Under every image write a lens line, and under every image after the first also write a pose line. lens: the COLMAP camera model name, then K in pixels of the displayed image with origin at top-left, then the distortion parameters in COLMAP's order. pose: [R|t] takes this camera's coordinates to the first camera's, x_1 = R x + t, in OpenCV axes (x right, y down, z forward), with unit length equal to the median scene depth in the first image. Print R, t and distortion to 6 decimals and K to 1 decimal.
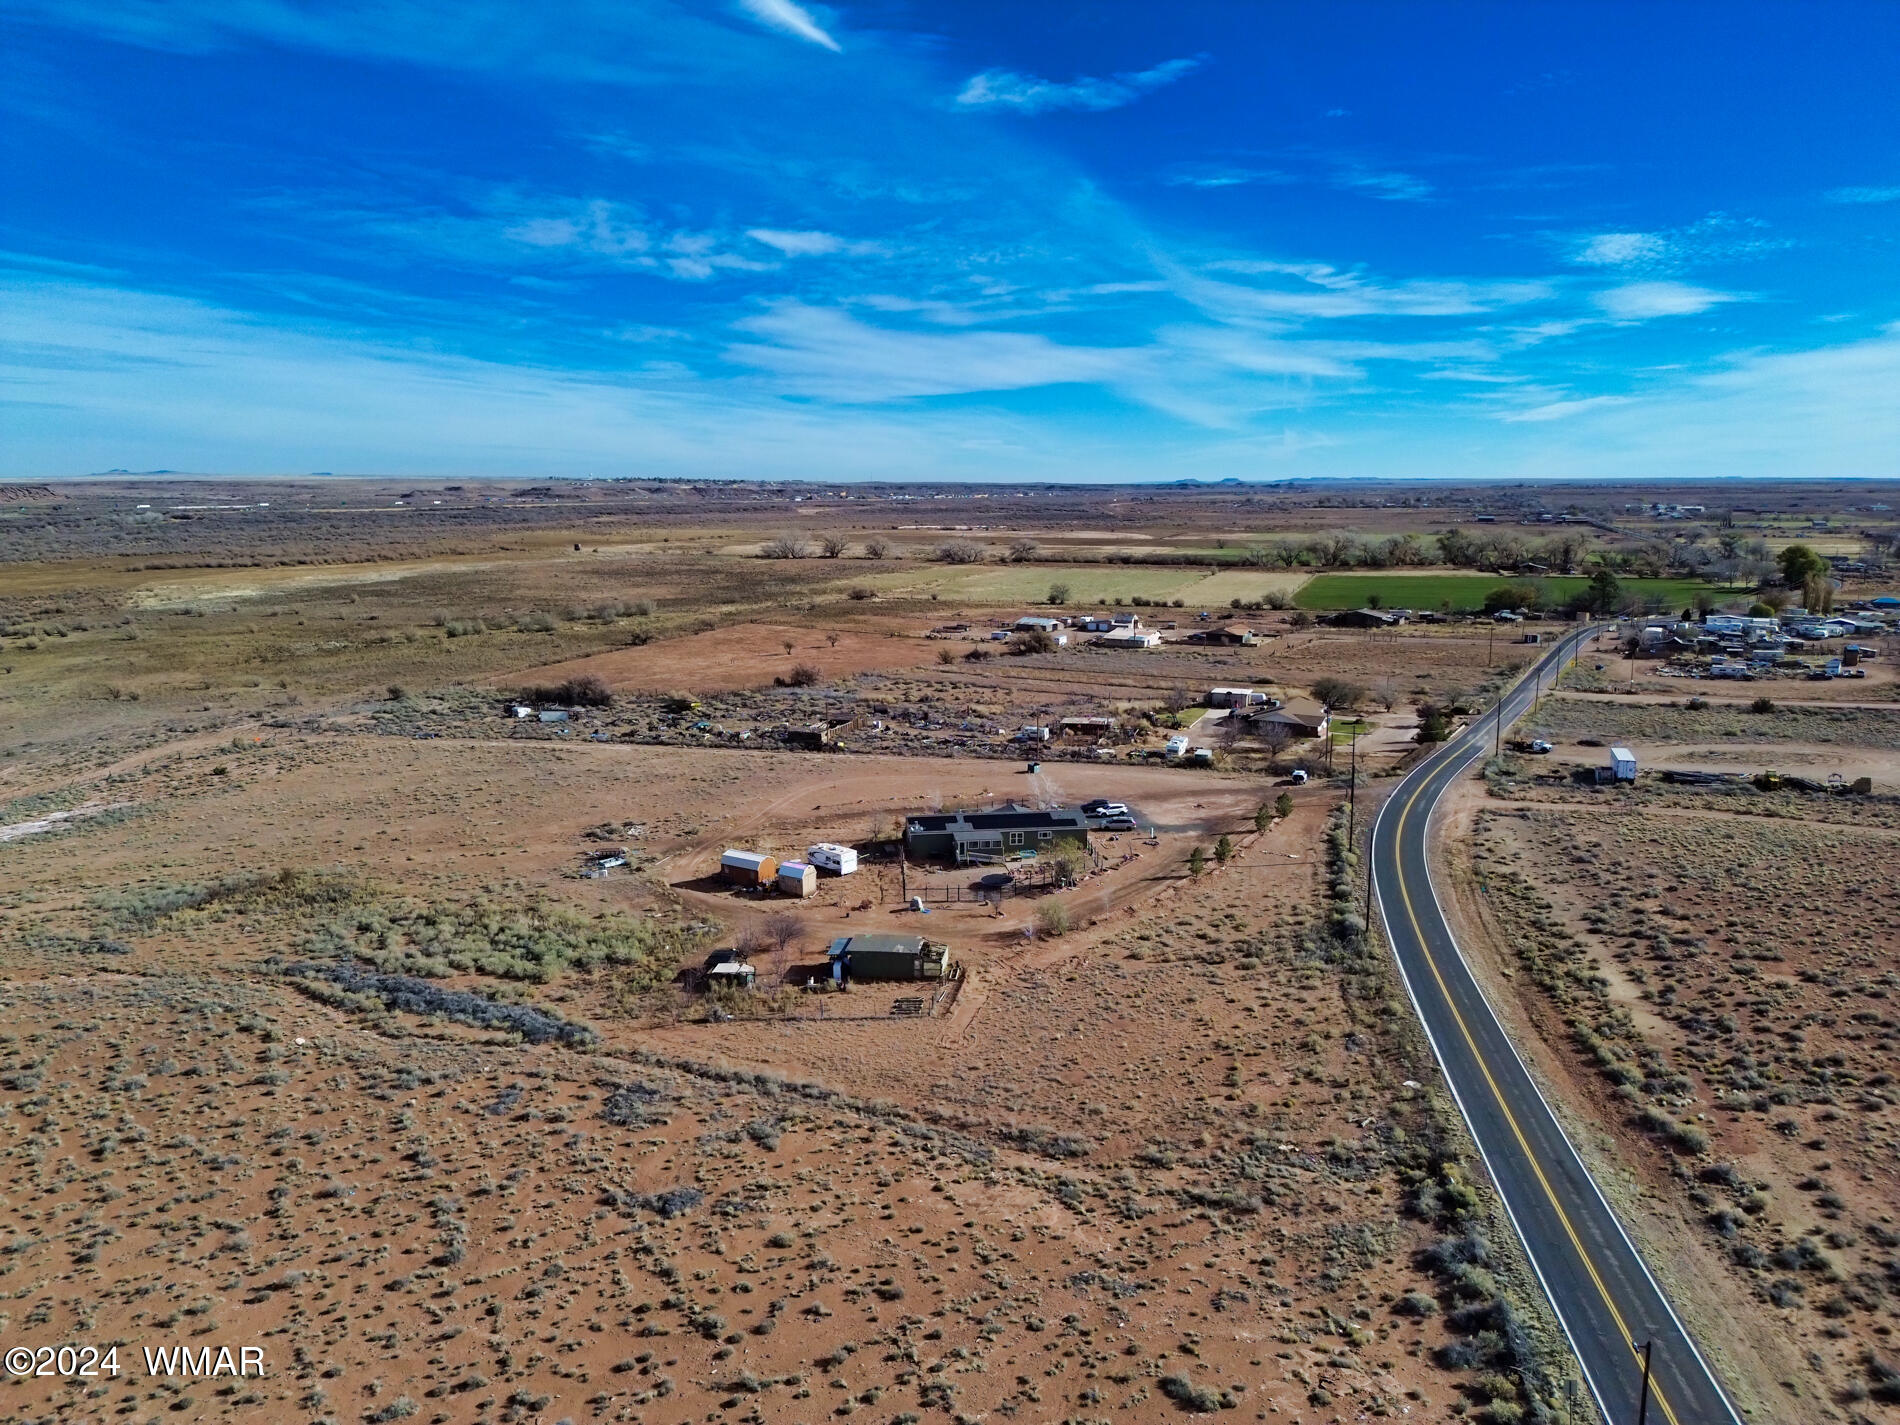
lens RADIAL K [[1316.3, 0, 953.8], [0, 1316.3, 709.0], [0, 0, 1]] dist [0.066493, -0.061882]
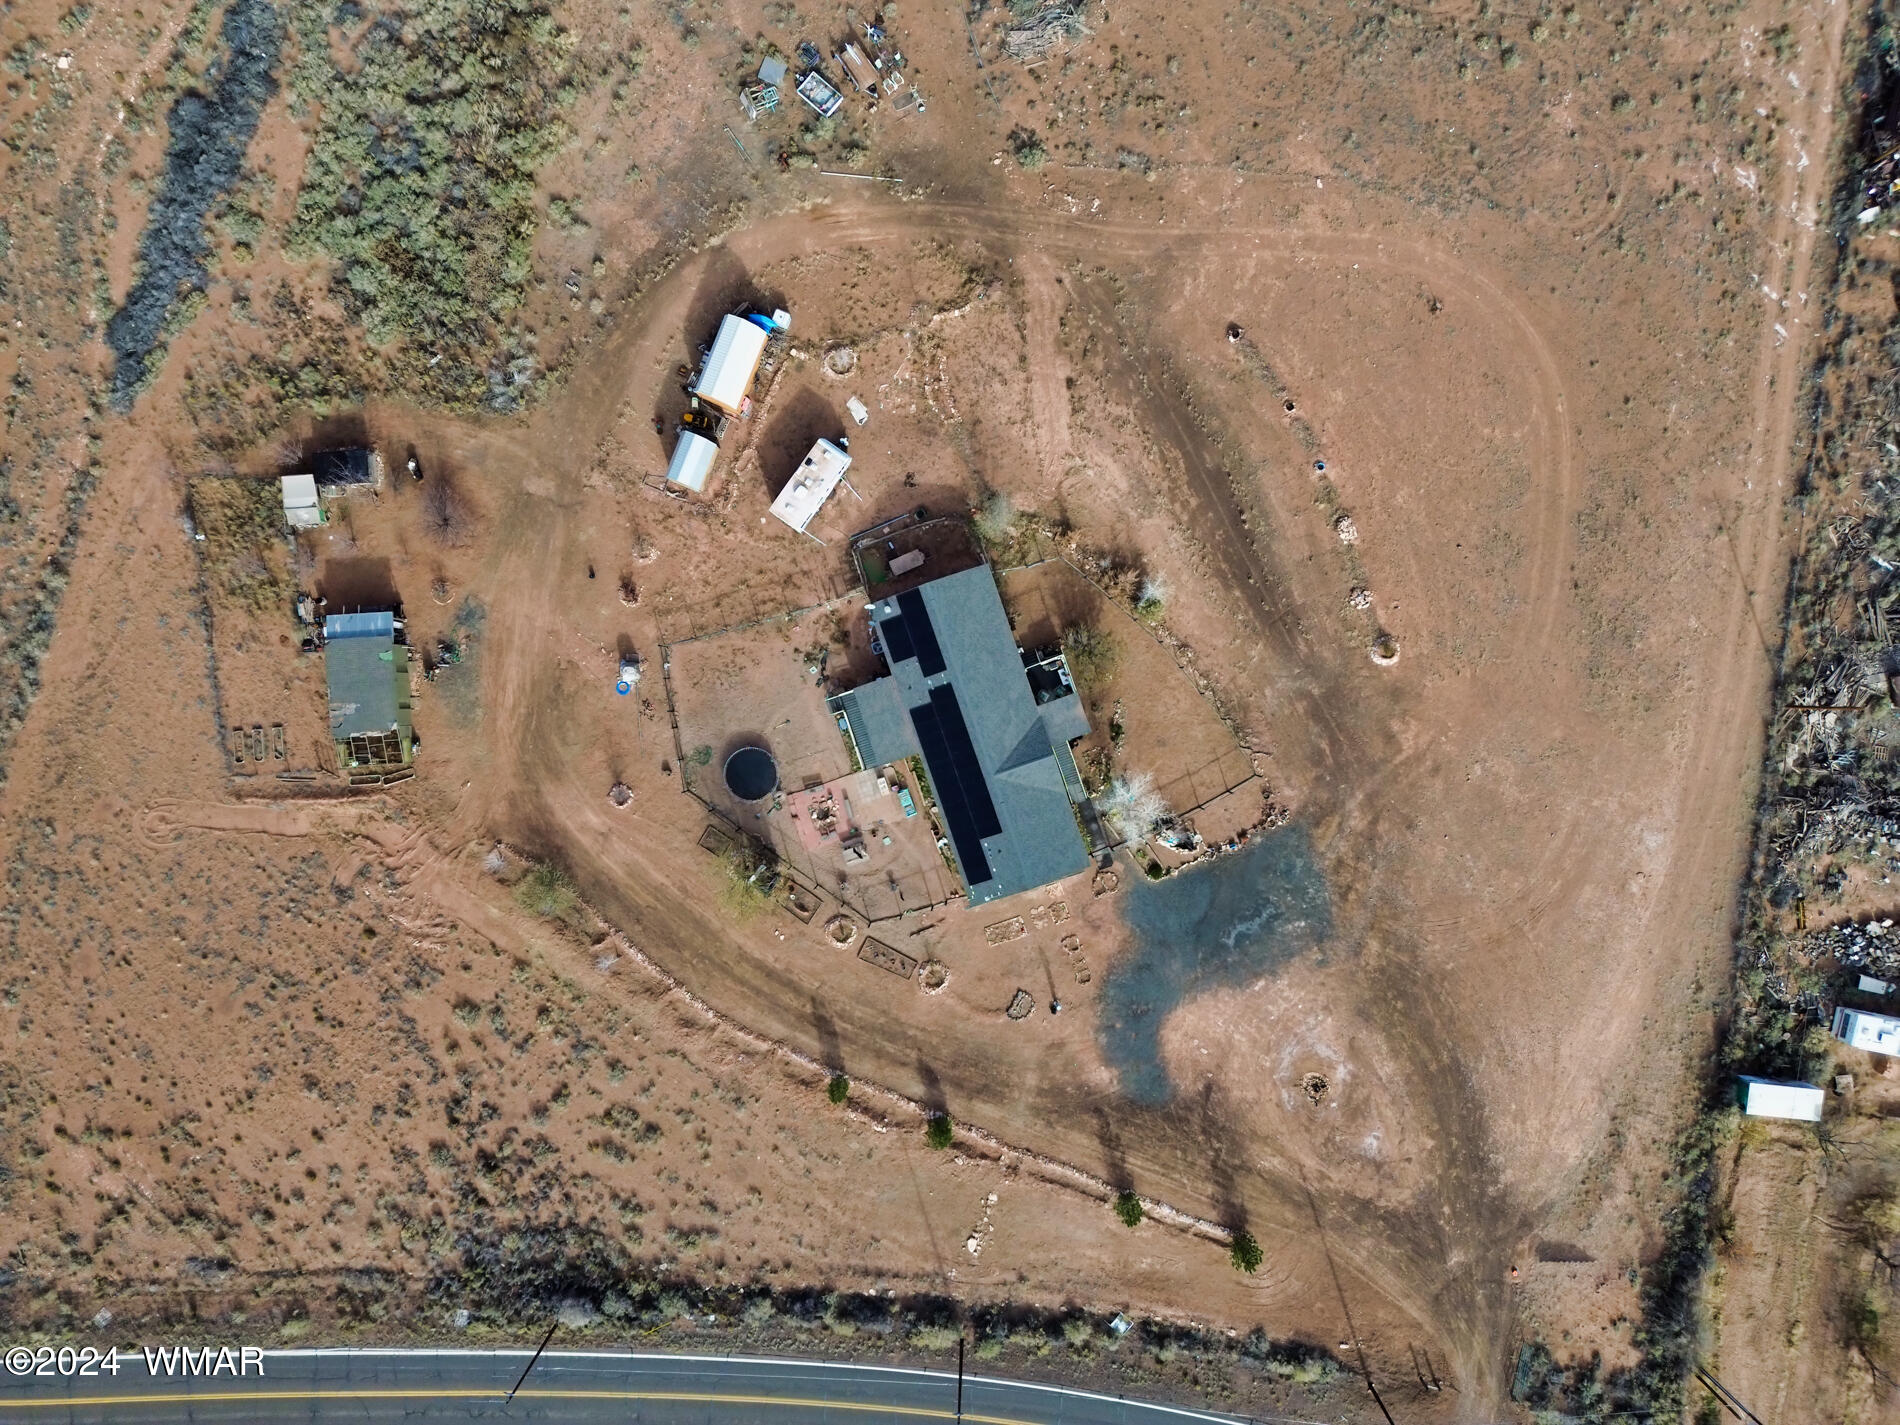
lens RADIAL K [[1316.3, 0, 953.8], [0, 1316.3, 709.0], [0, 0, 1]] dist [0.066493, -0.061882]
pose [[0.183458, 0.982958, 0.011715, 0.019537], [-0.169159, 0.019827, 0.985389, -0.948564], [0.968364, -0.182760, 0.169913, 1.836675]]
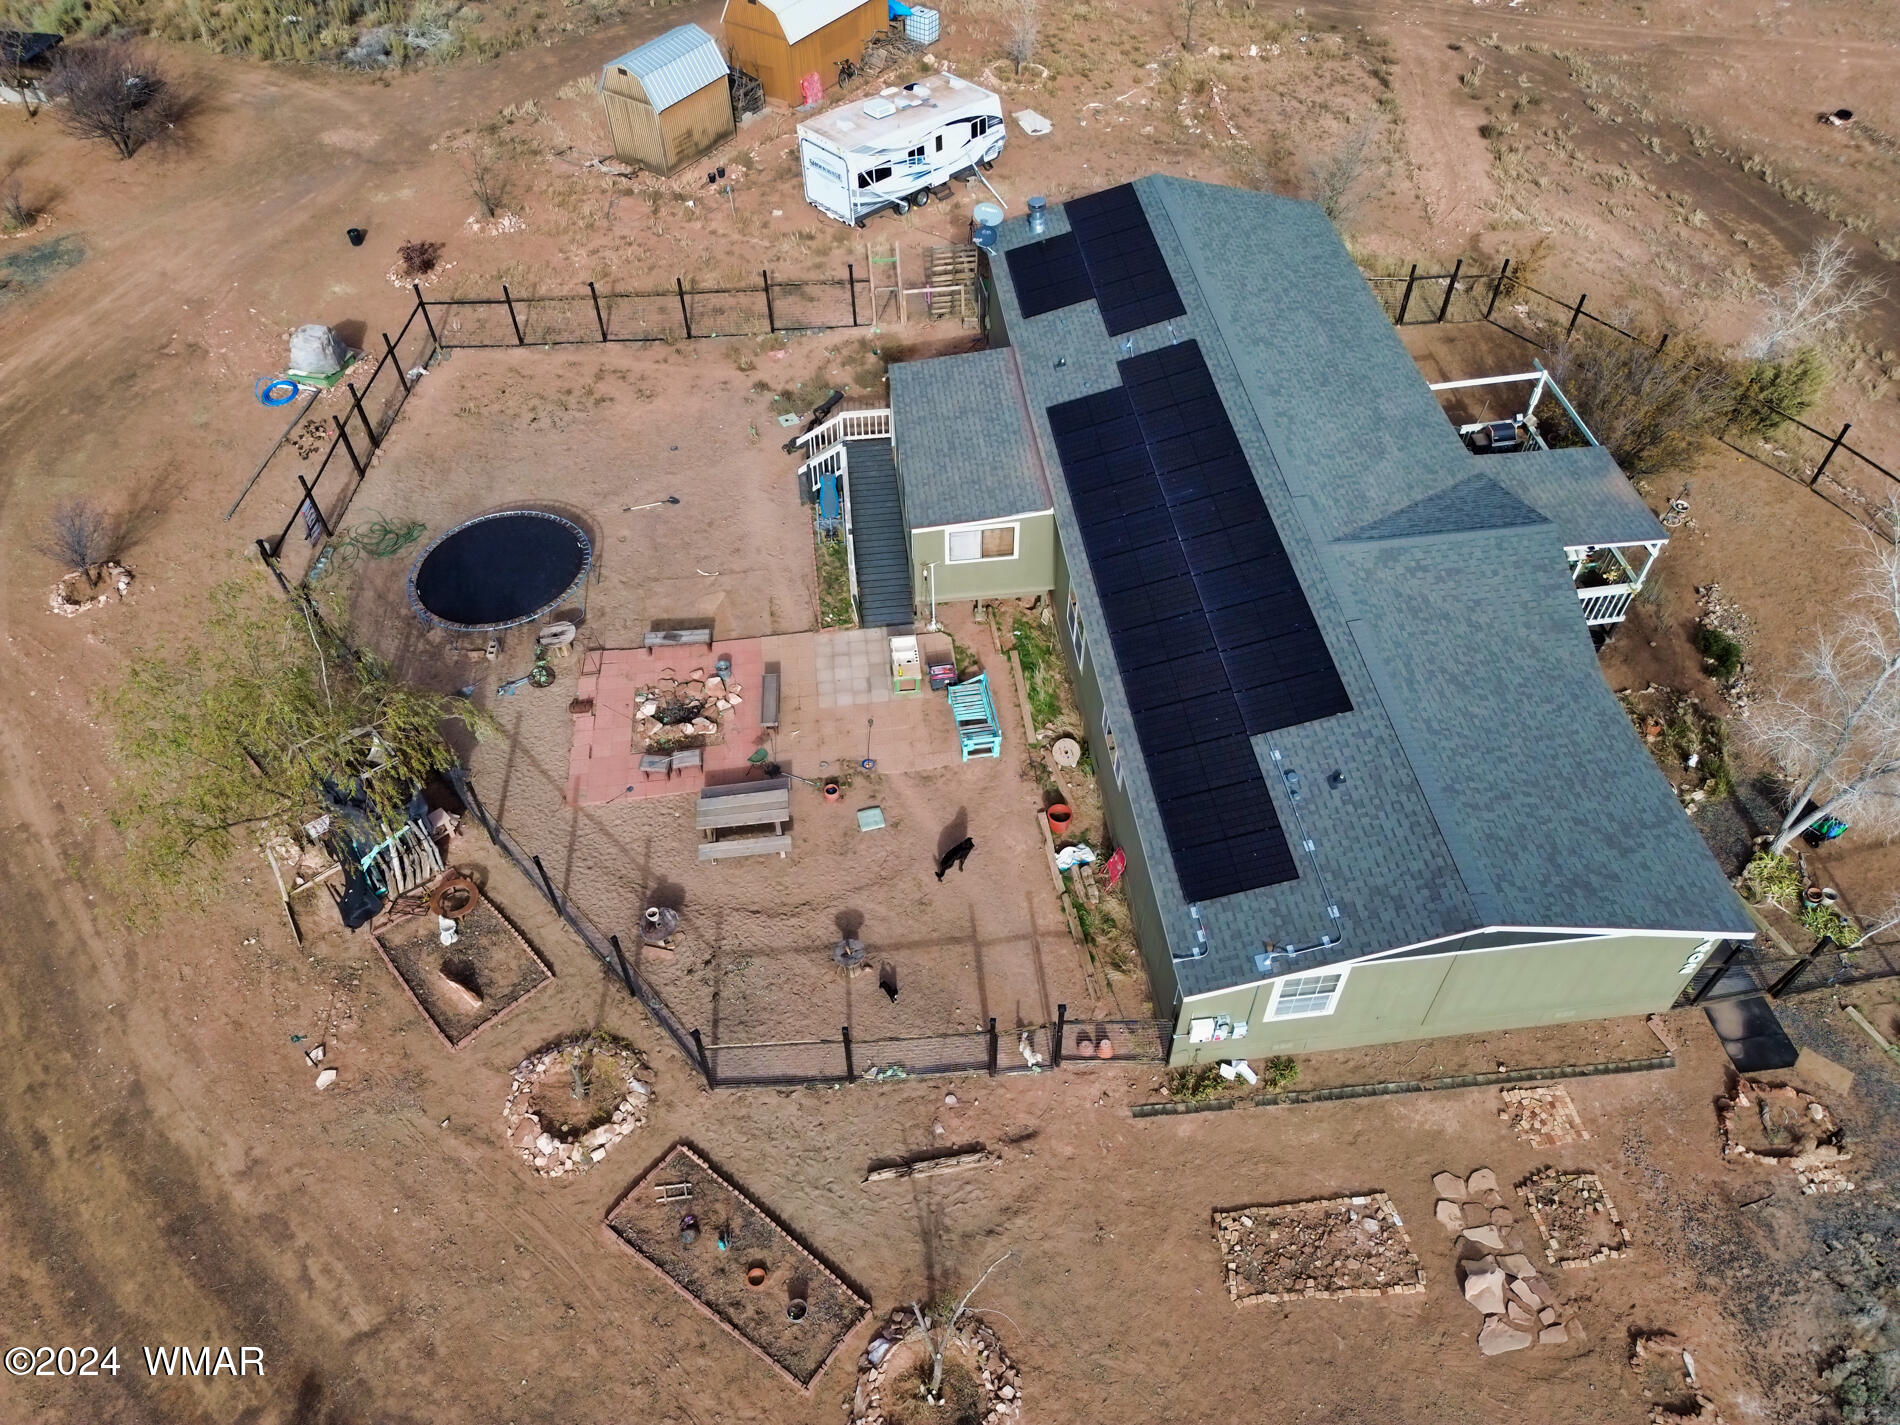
lens RADIAL K [[1316.3, 0, 953.8], [0, 1316.3, 709.0], [0, 0, 1]] dist [0.066493, -0.061882]
pose [[-0.023792, 0.757645, -0.652233, 0.323402], [-0.174595, 0.639242, 0.748924, -0.034319], [0.984353, 0.131694, 0.117072, 1.936120]]
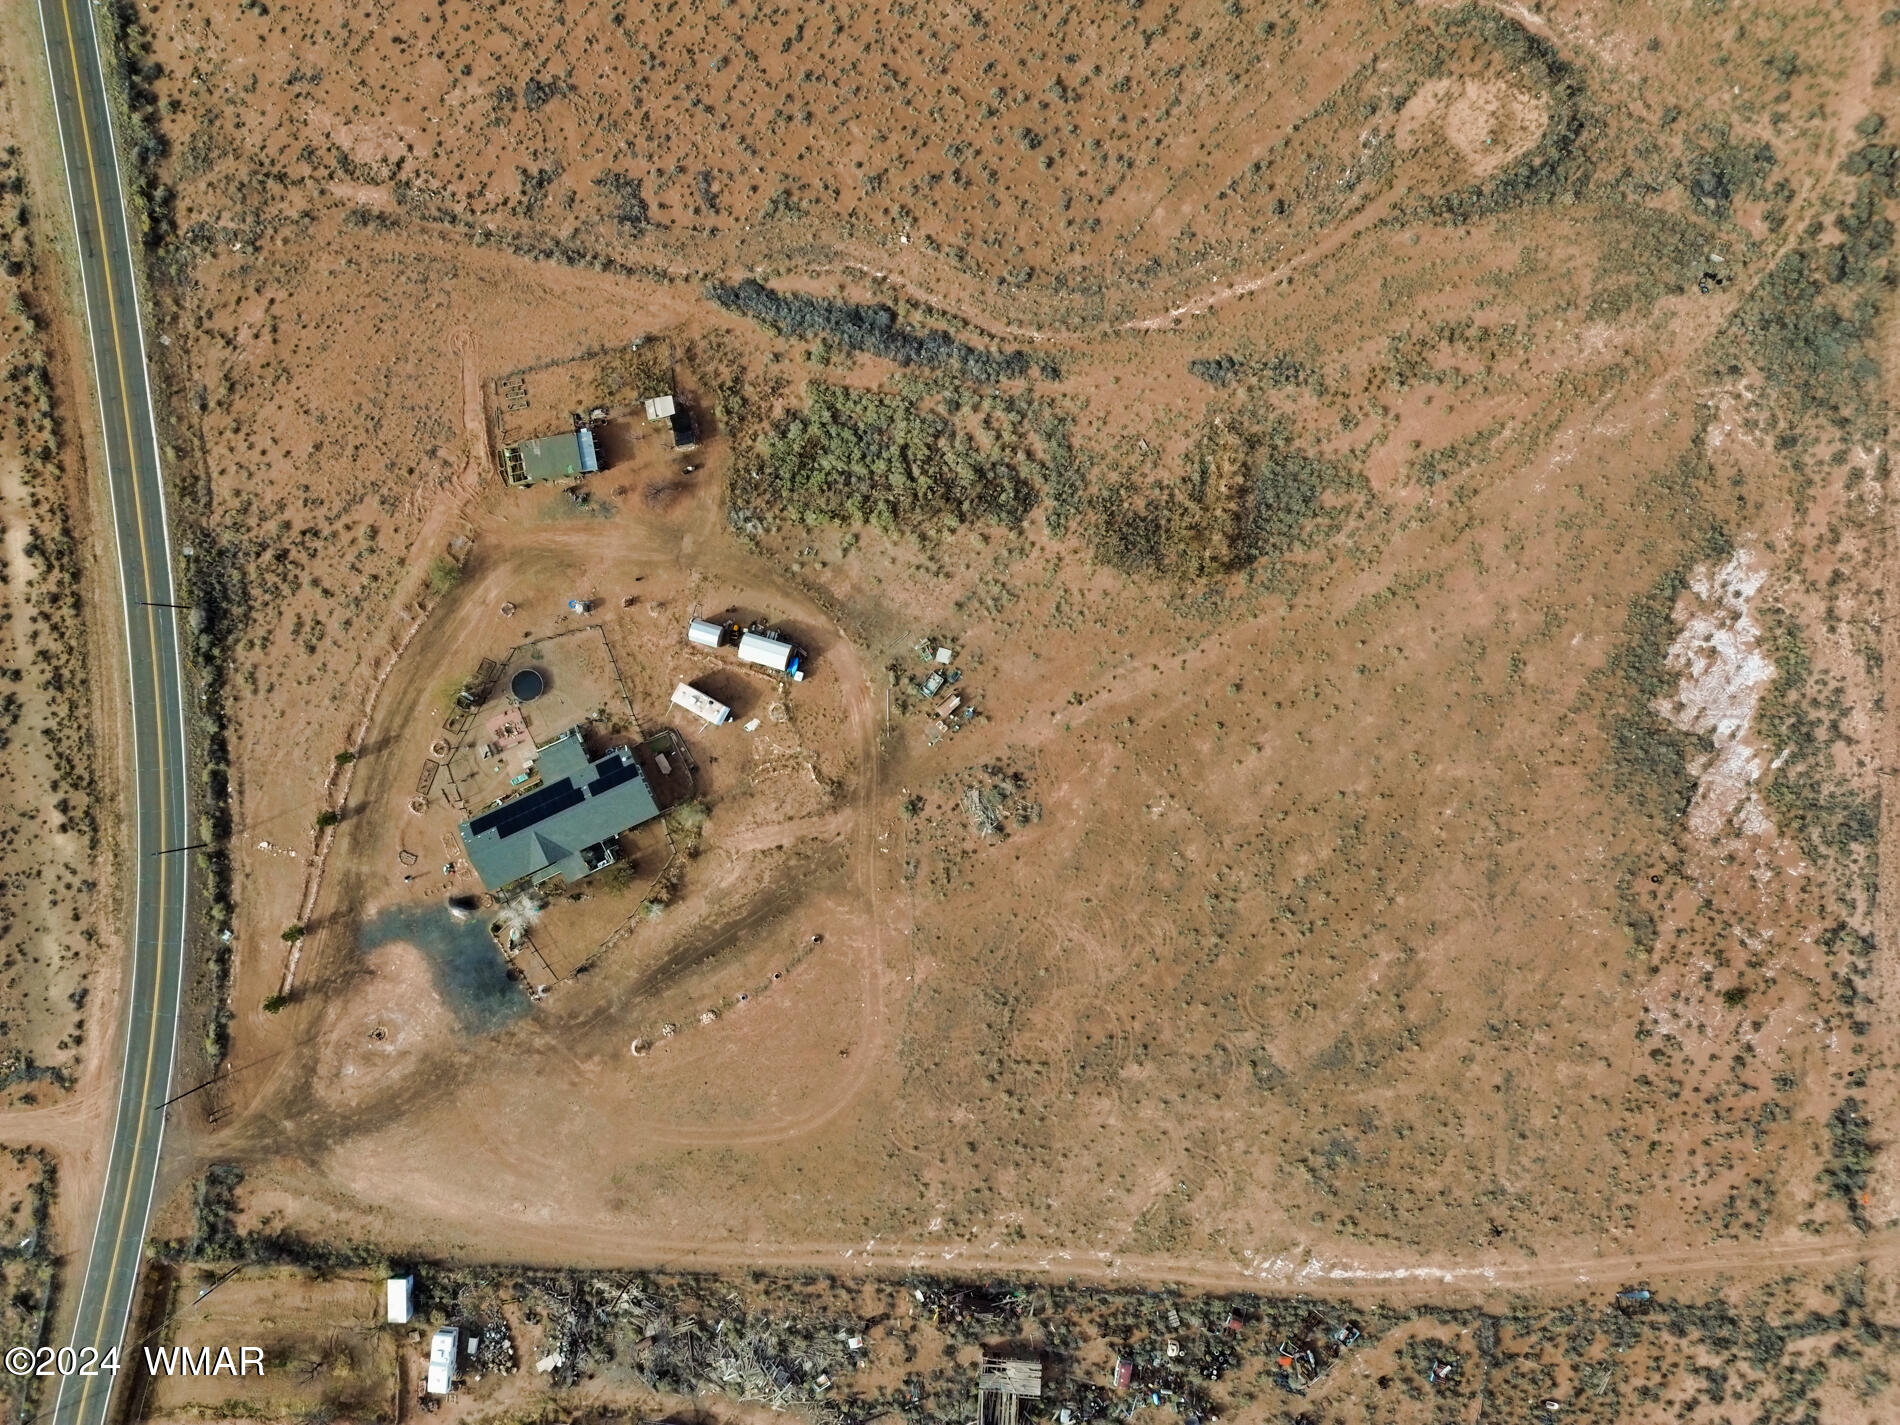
lens RADIAL K [[1316.3, 0, 953.8], [0, 1316.3, 709.0], [0, 0, 1]] dist [0.066493, -0.061882]
pose [[-0.958844, 0.283380, 0.017707, -0.586238], [-0.036967, -0.186430, 0.981772, -1.755321], [0.281516, 0.940712, 0.189233, 1.685664]]
